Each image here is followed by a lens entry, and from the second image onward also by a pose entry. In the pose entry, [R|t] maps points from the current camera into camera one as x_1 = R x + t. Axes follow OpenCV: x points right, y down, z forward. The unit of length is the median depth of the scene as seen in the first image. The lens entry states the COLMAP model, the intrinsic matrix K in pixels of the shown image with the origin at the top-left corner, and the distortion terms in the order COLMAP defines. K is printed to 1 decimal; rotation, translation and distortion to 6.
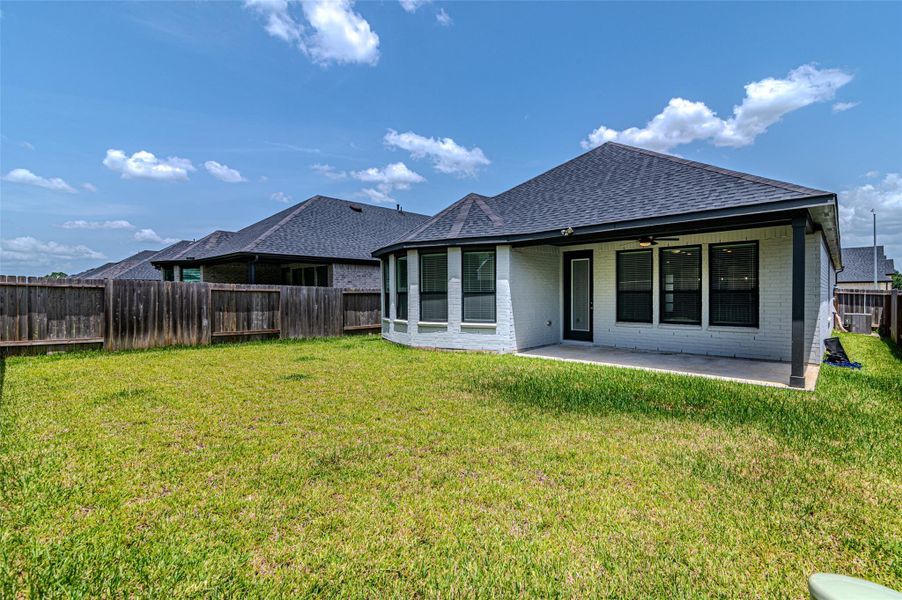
lens RADIAL K [[393.8, 0, 462.4], [0, 393.8, 297.8], [0, 0, 1]] dist [0.005140, -0.001125]
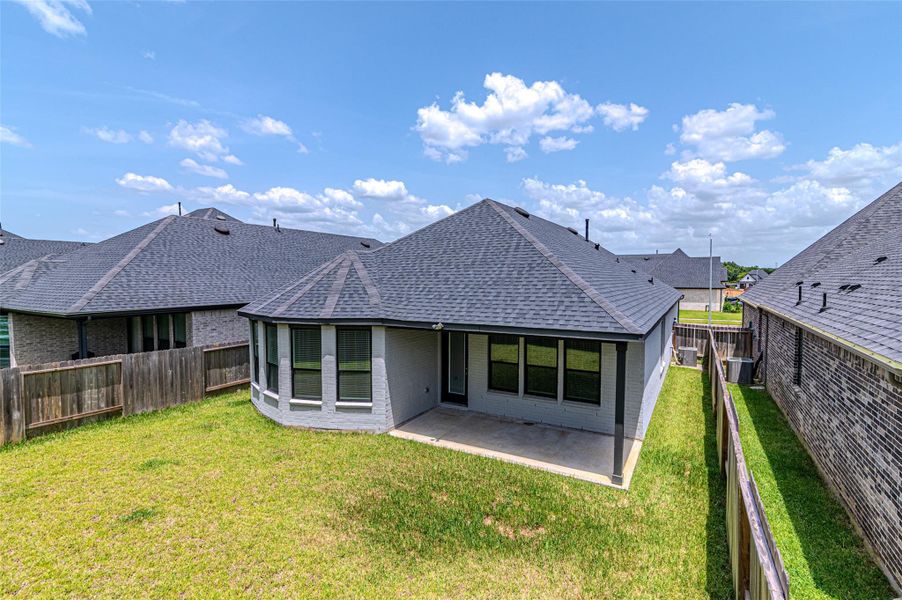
lens RADIAL K [[408.0, 0, 452.1], [0, 408.0, 302.8], [0, 0, 1]] dist [0.001495, 0.001370]
pose [[0.972954, -0.004098, 0.230962, 0.041998], [-0.005069, 0.999223, 0.039083, -0.211449], [-0.230943, -0.039197, 0.972177, -0.040032]]
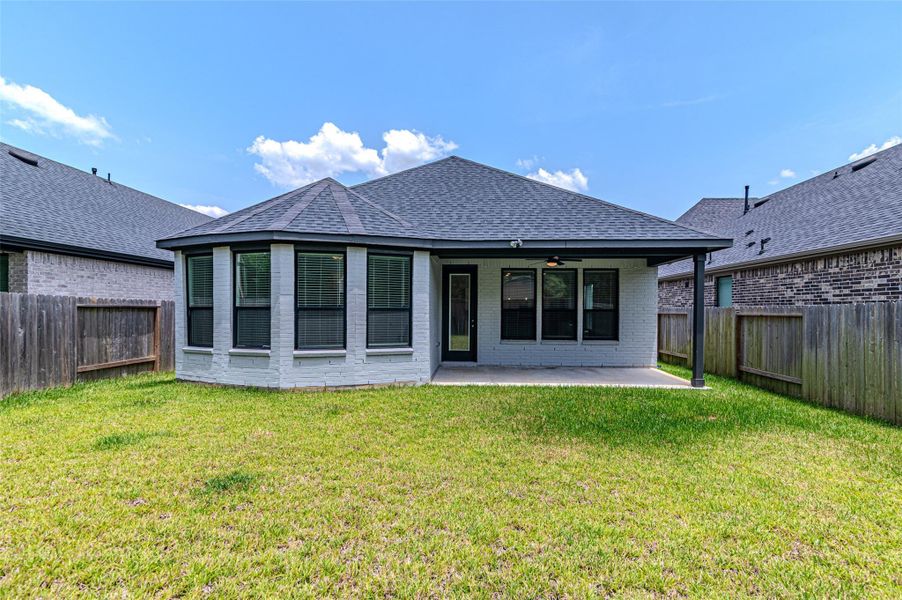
lens RADIAL K [[408.0, 0, 458.8], [0, 408.0, 305.2], [0, 0, 1]] dist [0.001495, 0.001370]
pose [[0.763638, 0.017033, 0.645420, -0.345716], [-0.003071, 0.999736, -0.022751, -0.002109], [-0.645638, 0.015392, 0.763489, 0.280056]]
